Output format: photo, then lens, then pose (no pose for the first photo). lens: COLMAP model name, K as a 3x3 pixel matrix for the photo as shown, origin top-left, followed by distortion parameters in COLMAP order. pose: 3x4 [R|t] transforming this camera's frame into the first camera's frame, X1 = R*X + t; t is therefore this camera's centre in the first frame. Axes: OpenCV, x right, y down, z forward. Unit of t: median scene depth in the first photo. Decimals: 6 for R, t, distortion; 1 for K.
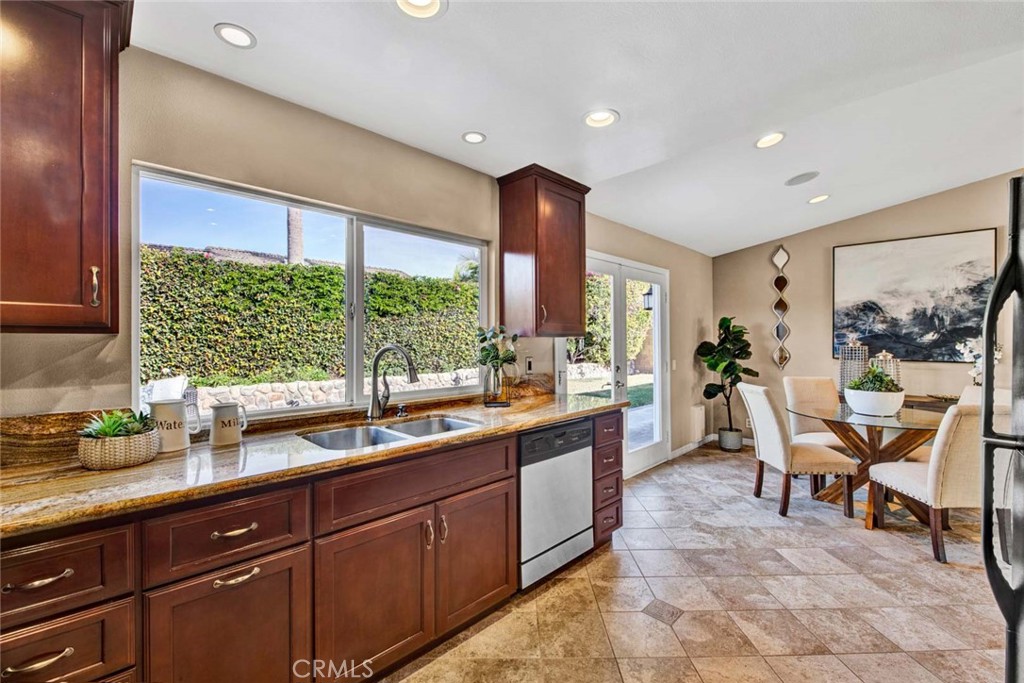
lens RADIAL K [[423.5, 0, 511.3], [0, 423.5, 339.4], [0, 0, 1]] dist [-0.012638, -0.003397]
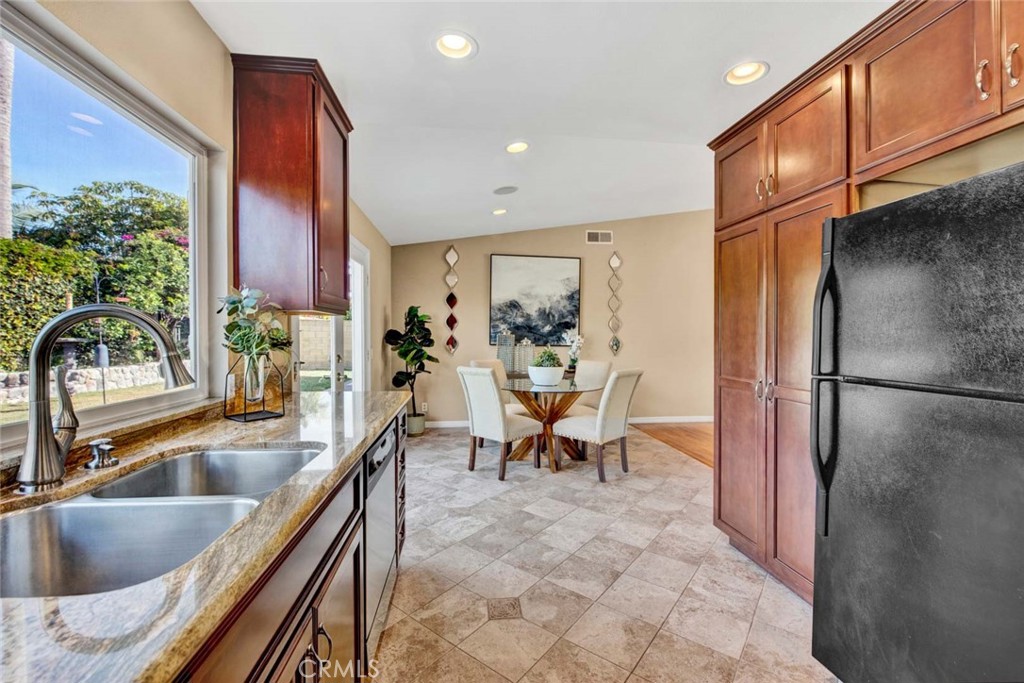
lens RADIAL K [[423.5, 0, 517.4], [0, 423.5, 337.3], [0, 0, 1]] dist [-0.012638, -0.003397]
pose [[0.616412, 0.004578, 0.787411, -0.178028], [-0.011498, 0.999929, 0.003188, 0.020547], [-0.787340, -0.011018, 0.616421, 0.200881]]
